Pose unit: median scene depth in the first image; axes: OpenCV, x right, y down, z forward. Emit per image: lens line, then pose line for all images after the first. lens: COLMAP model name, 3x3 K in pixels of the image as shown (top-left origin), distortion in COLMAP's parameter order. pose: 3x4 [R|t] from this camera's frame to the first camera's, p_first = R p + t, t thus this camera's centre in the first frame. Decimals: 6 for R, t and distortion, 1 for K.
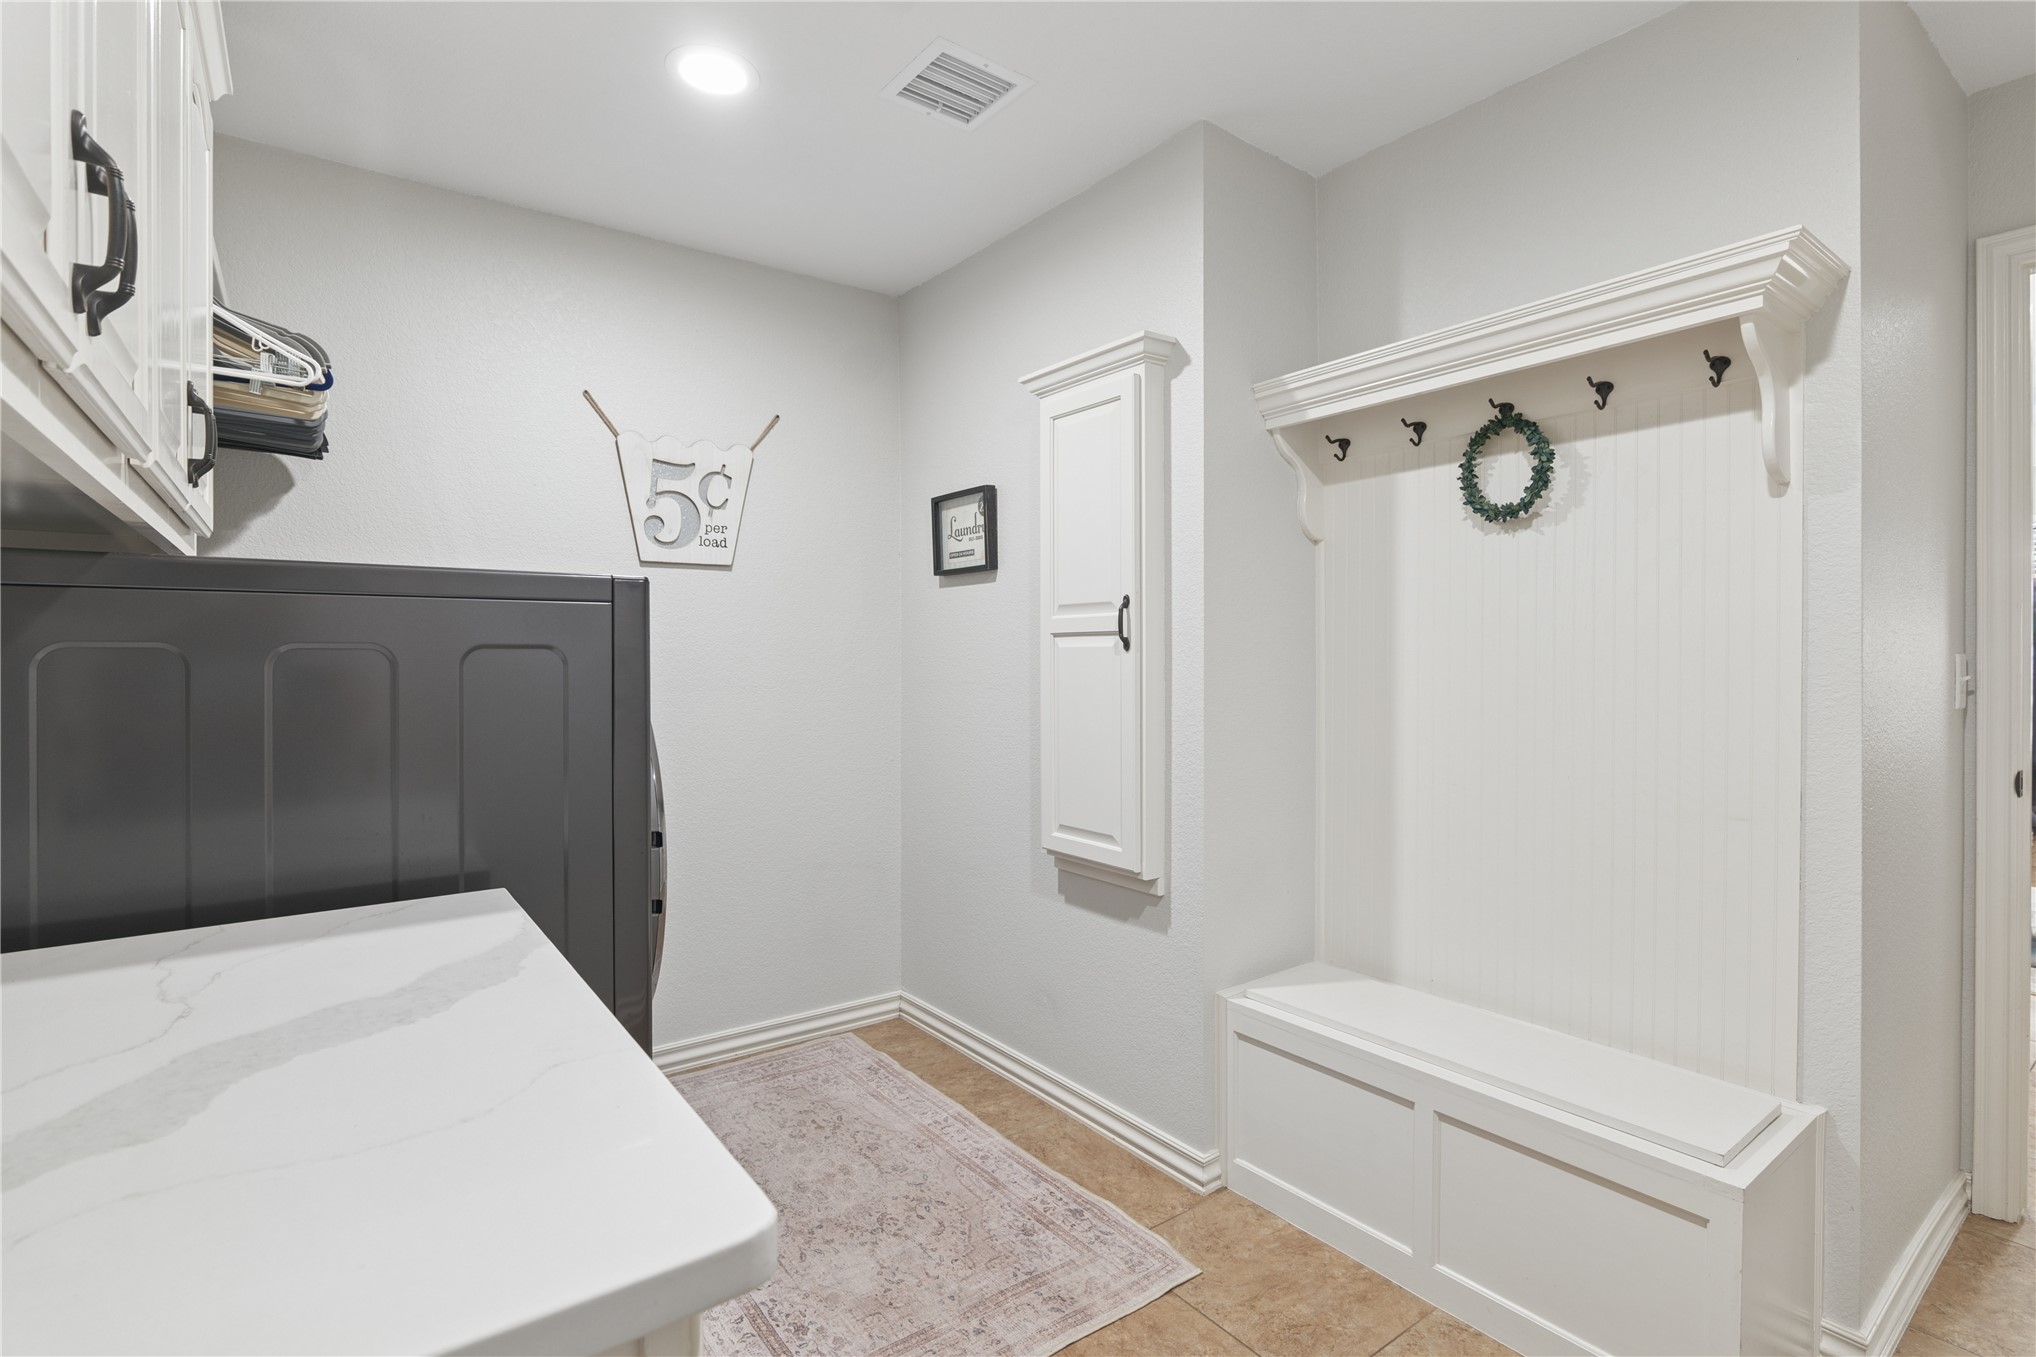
lens RADIAL K [[975.5, 0, 1019.8], [0, 975.5, 641.9], [0, 0, 1]] dist [0.001489, -0.007253]
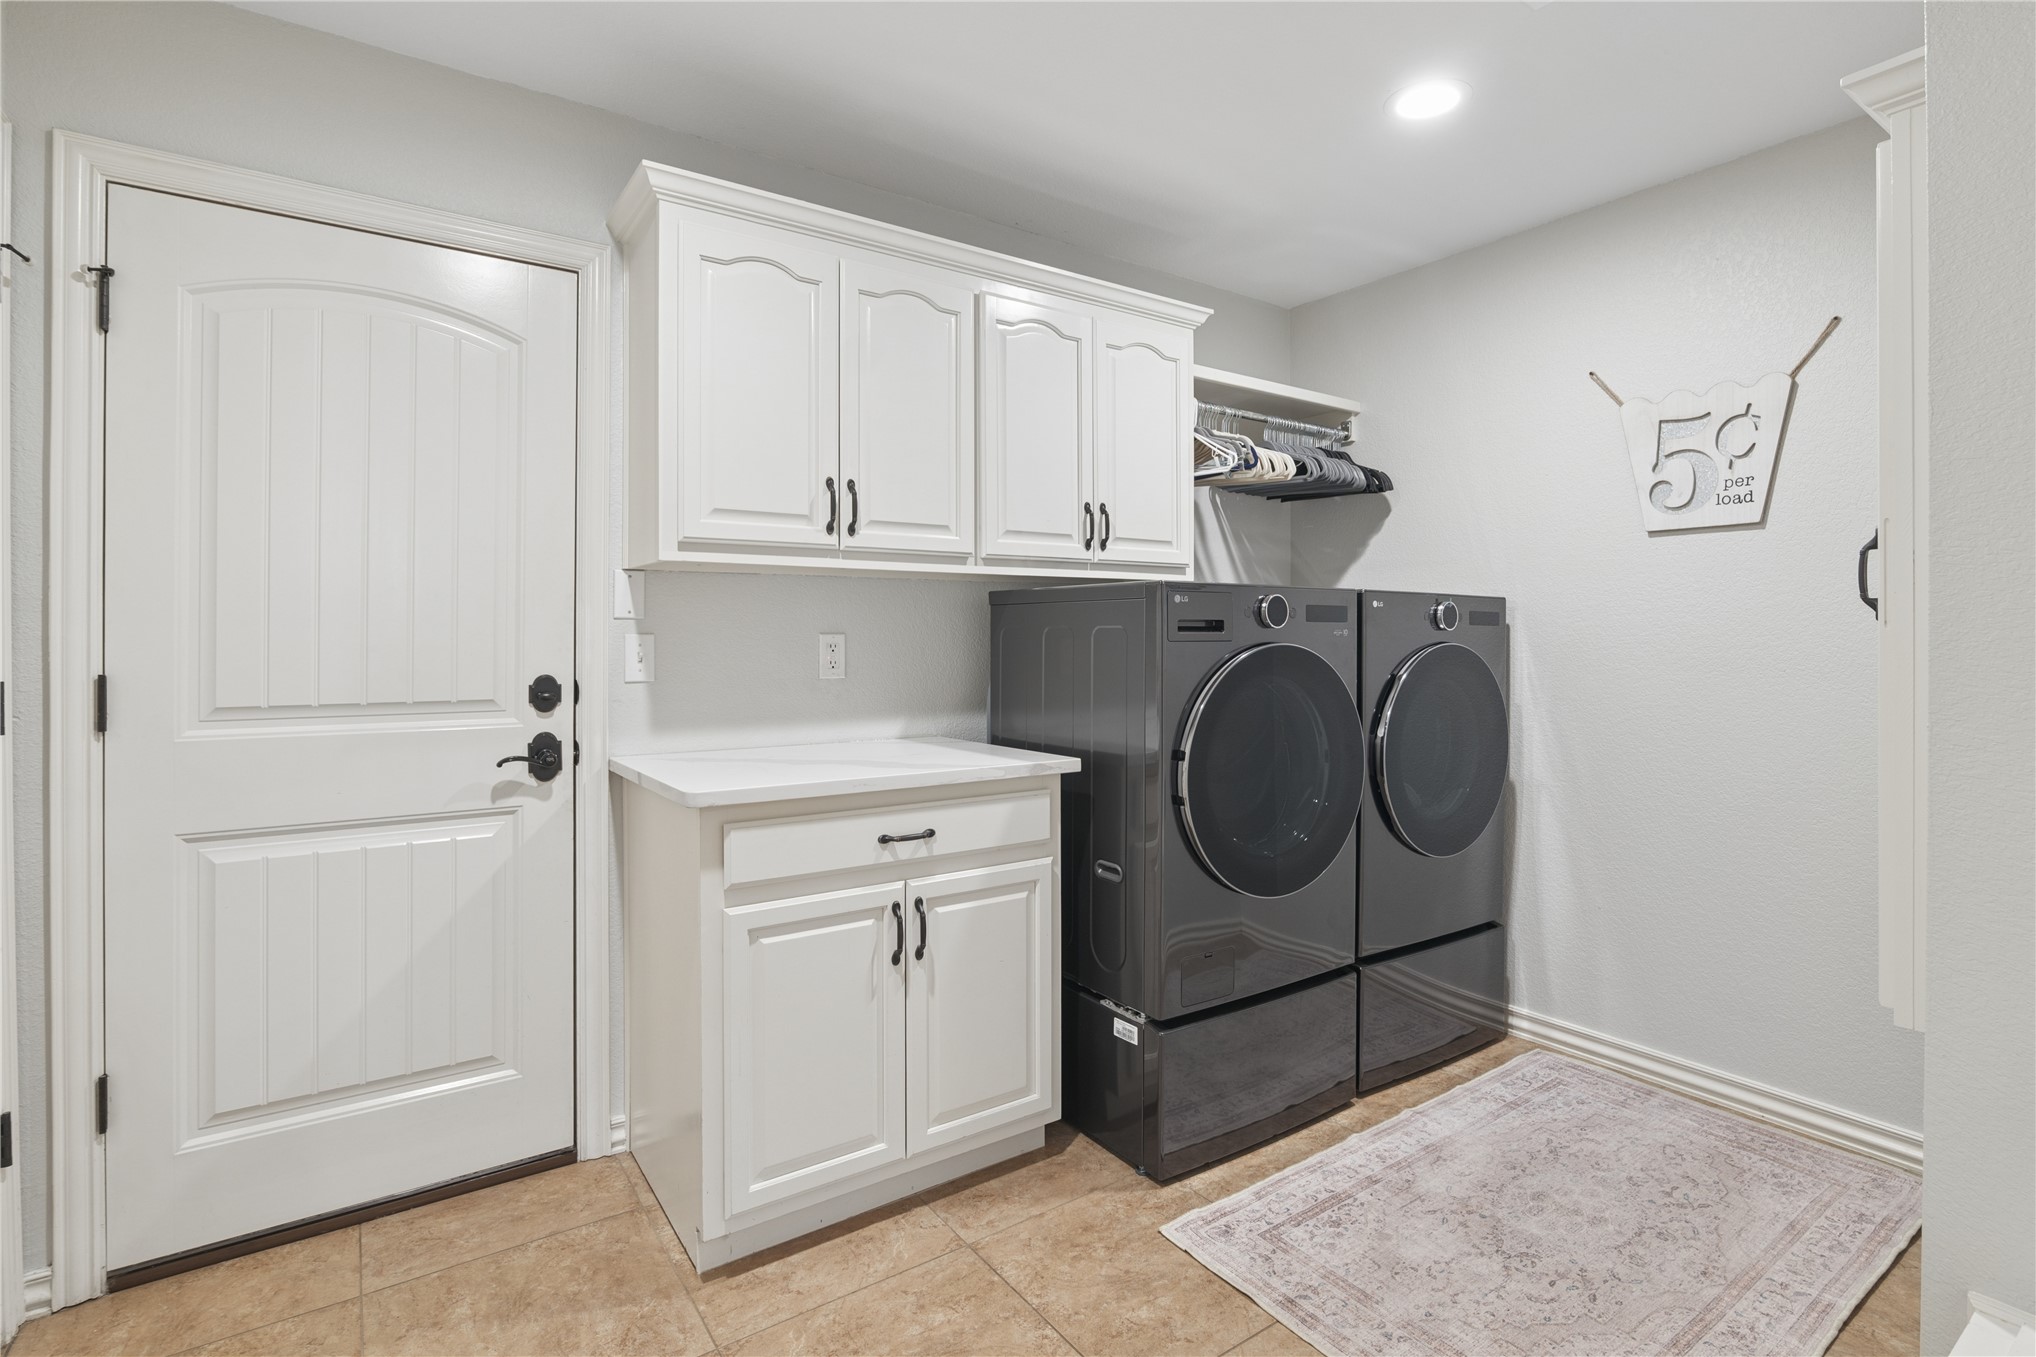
lens RADIAL K [[975.5, 0, 1019.8], [0, 975.5, 641.9], [0, 0, 1]] dist [0.001489, -0.007253]
pose [[-0.025508, 0.009693, -0.999628, 0.591422], [0.010150, 0.999904, 0.009437, 0.008749], [0.999623, -0.009905, -0.025604, 0.432757]]
